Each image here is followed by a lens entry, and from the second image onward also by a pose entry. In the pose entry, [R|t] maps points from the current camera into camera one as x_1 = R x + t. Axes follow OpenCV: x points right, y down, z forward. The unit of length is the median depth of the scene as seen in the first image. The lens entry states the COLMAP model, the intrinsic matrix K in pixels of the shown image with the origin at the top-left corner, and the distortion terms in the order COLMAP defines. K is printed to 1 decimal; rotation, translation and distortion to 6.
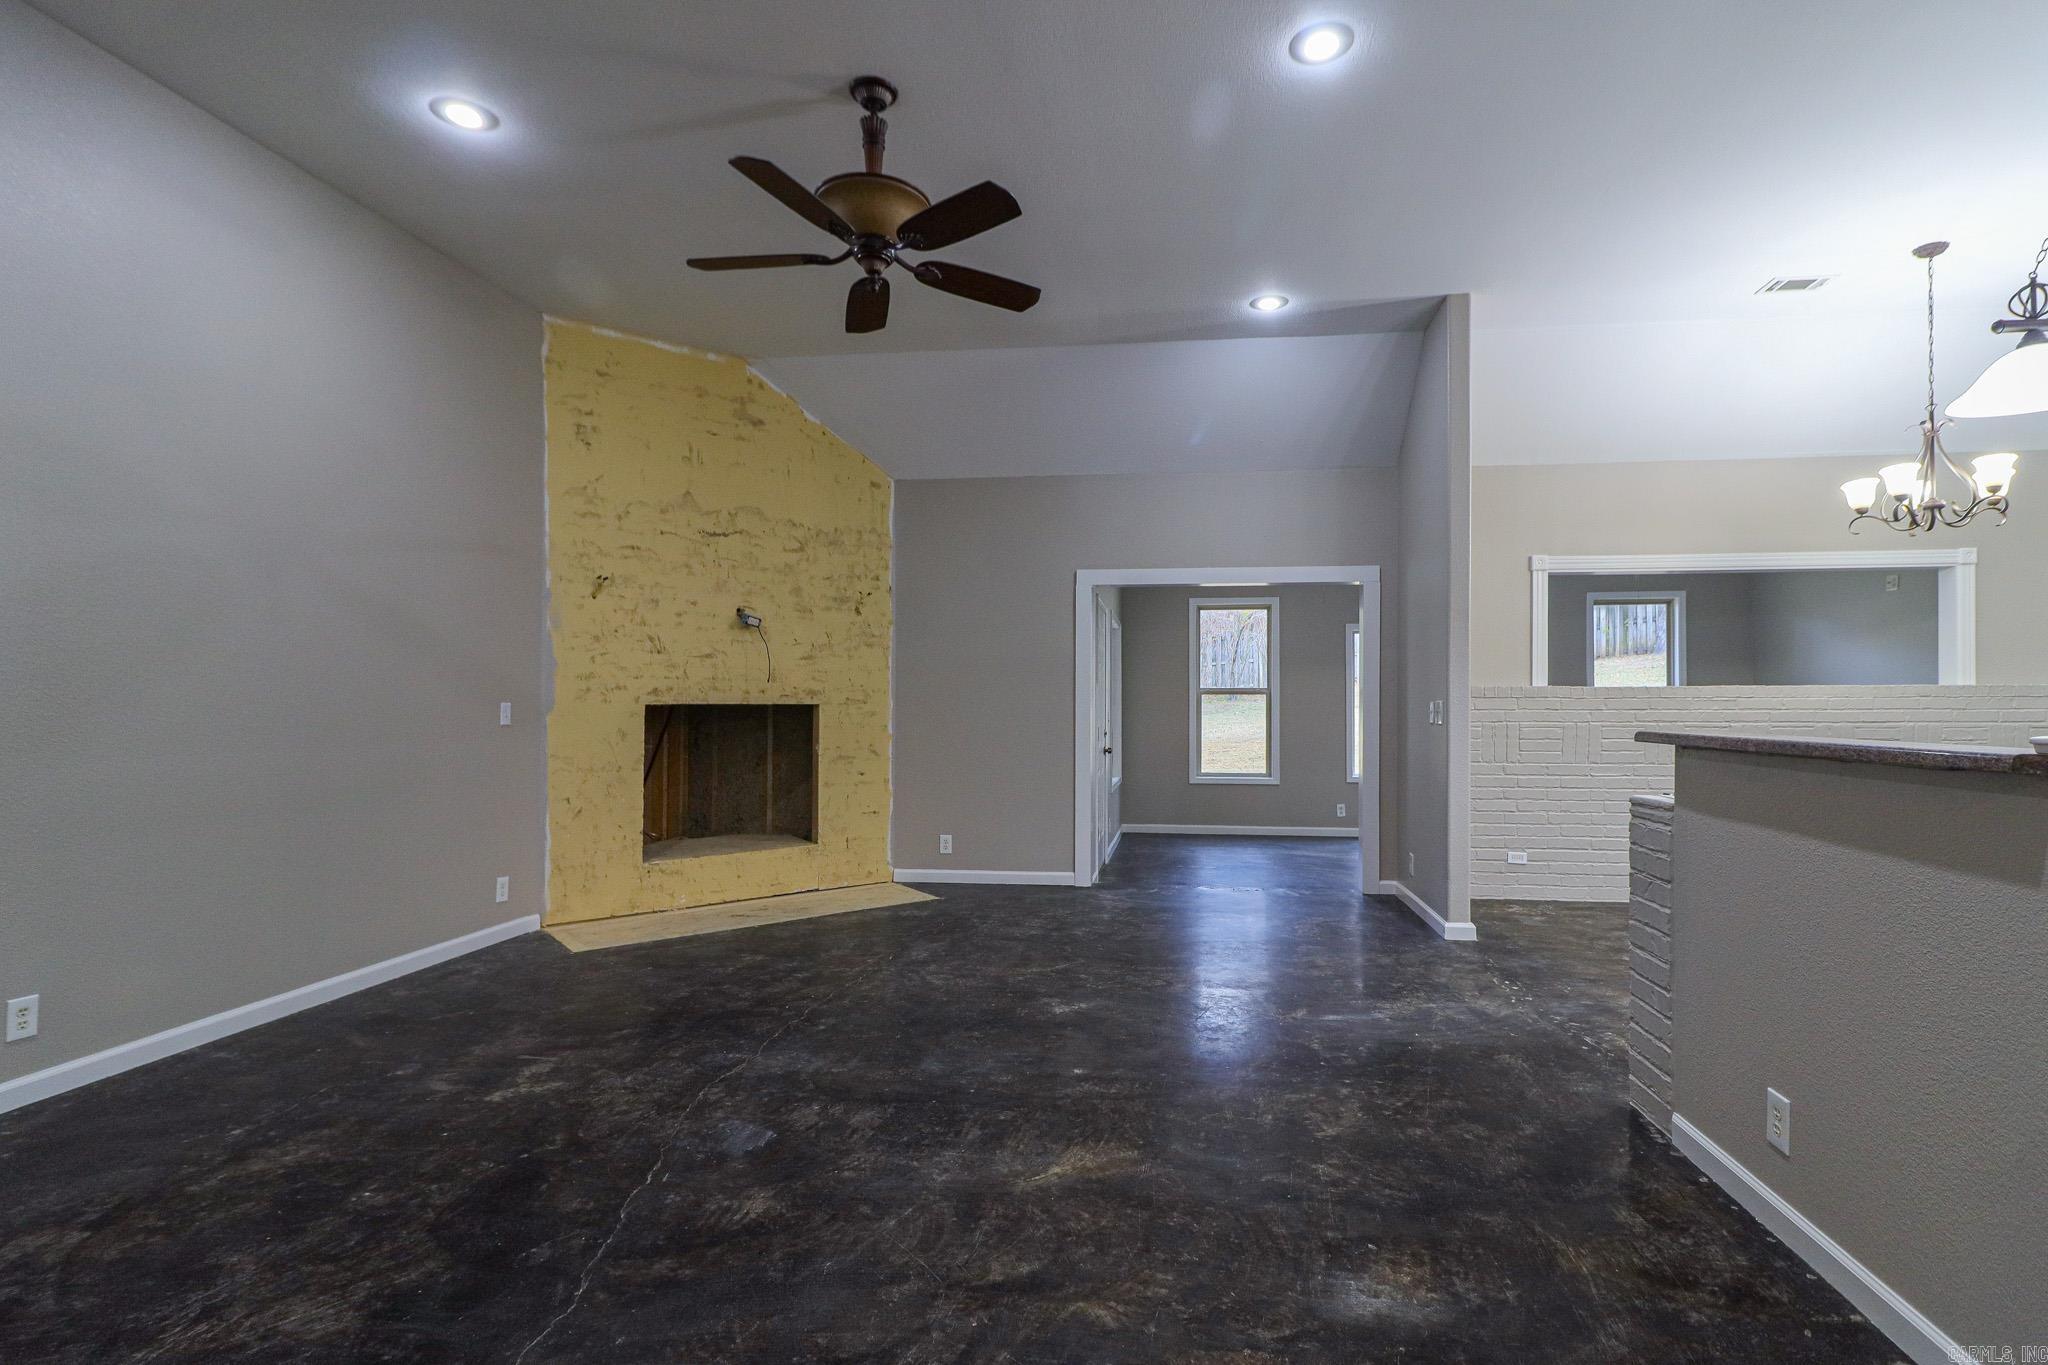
lens RADIAL K [[982.0, 0, 1072.4], [0, 982.0, 710.9], [0, 0, 1]] dist [0.003542, 0.000361]
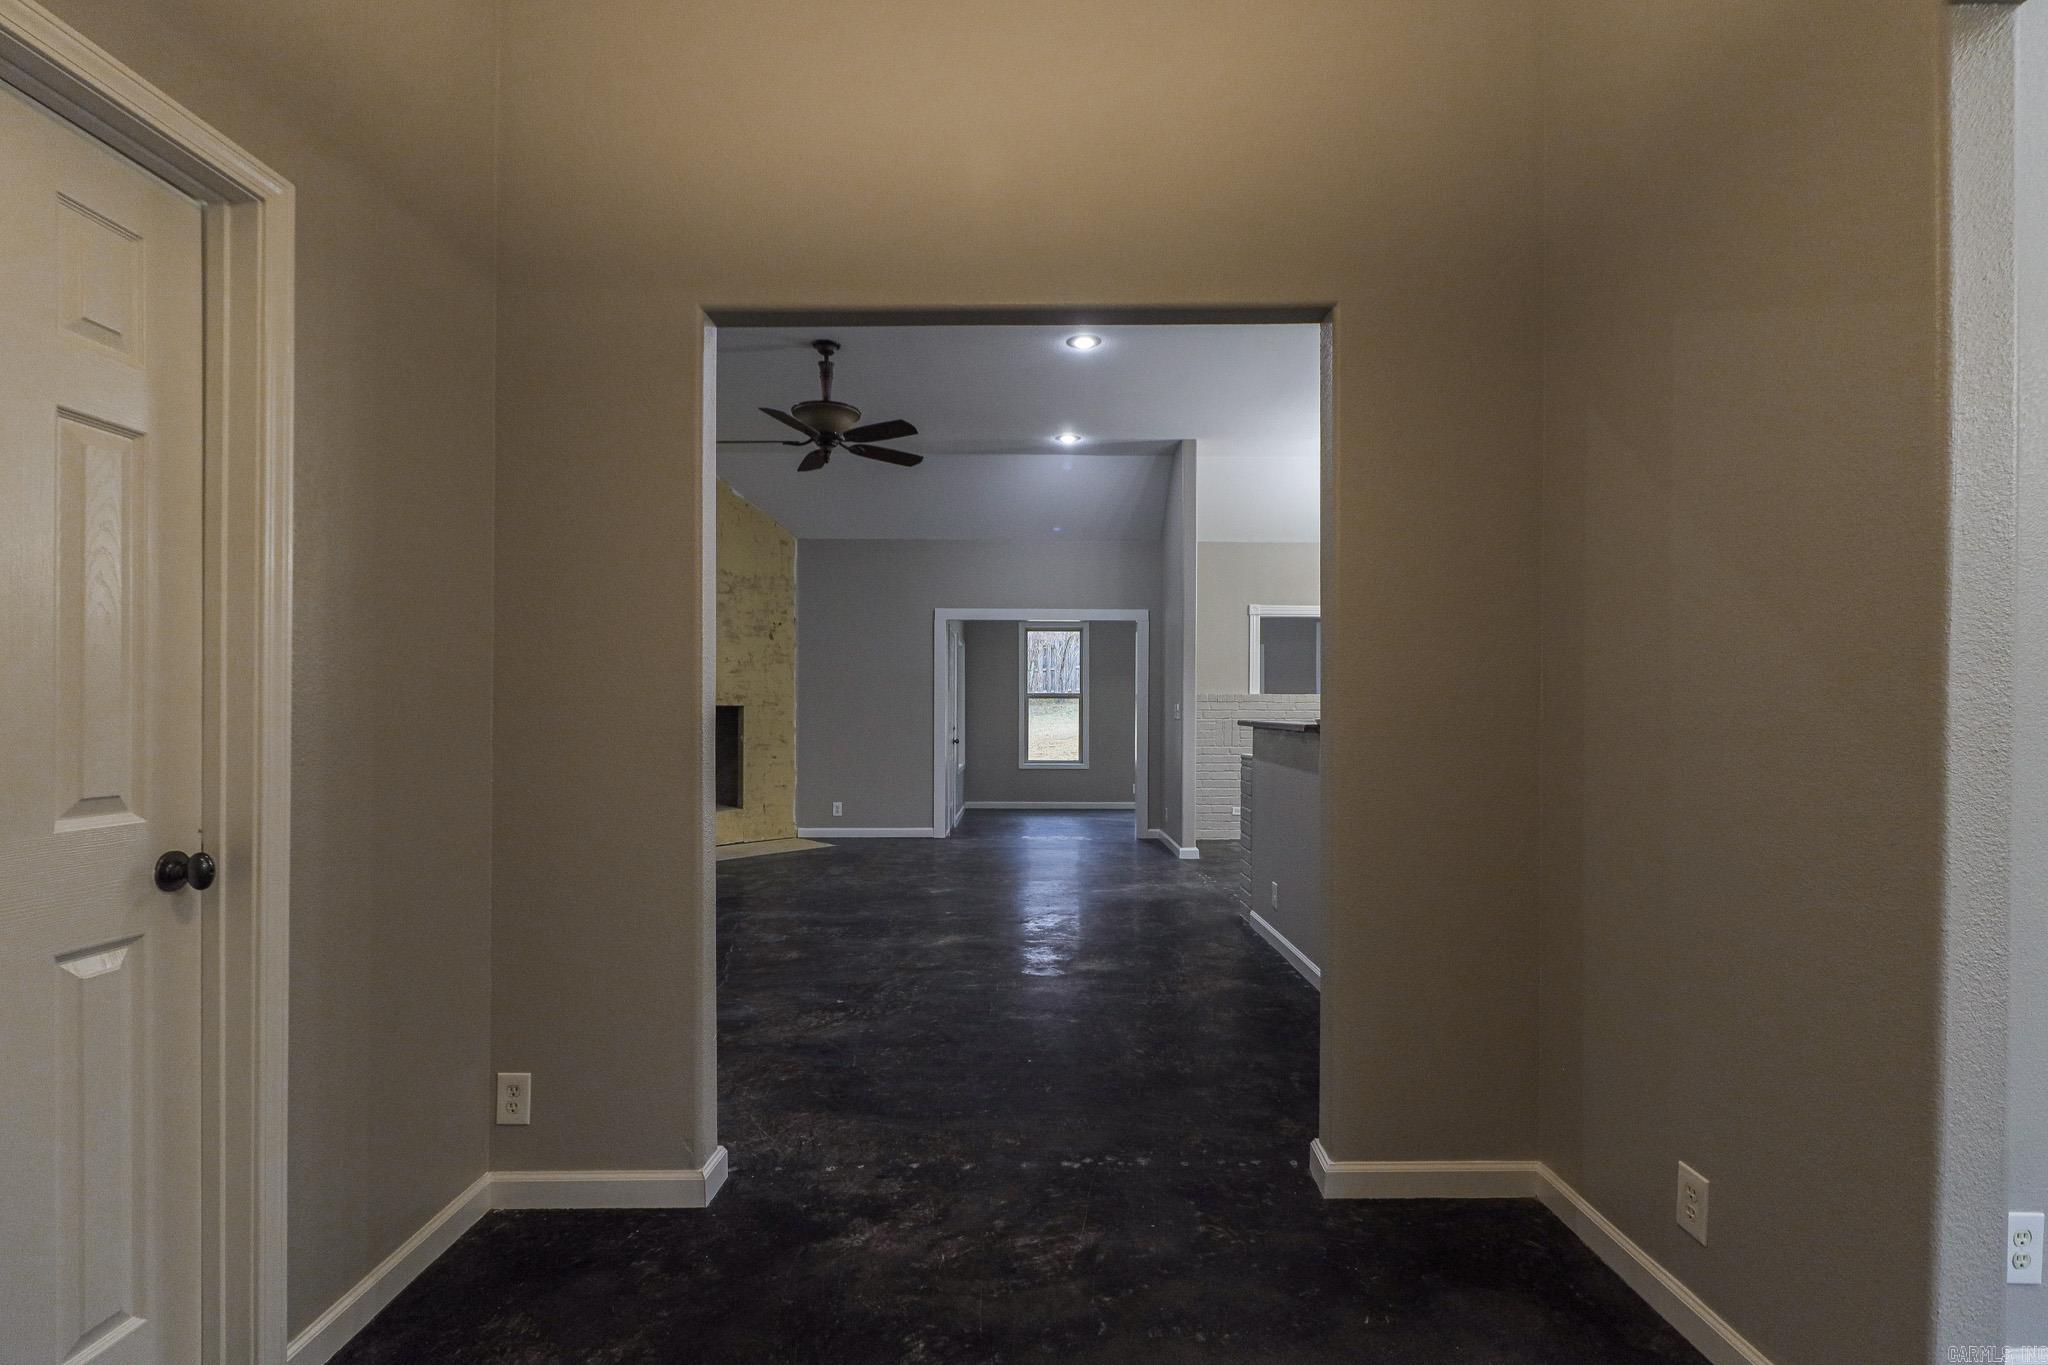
lens RADIAL K [[982.0, 0, 1072.4], [0, 982.0, 710.9], [0, 0, 1]] dist [0.003542, 0.000361]
pose [[0.986159, 0.000511, 0.165803, -0.035252], [-0.000189, 0.999998, -0.001961, 0.002868], [-0.165804, 0.001903, 0.986157, -0.406771]]
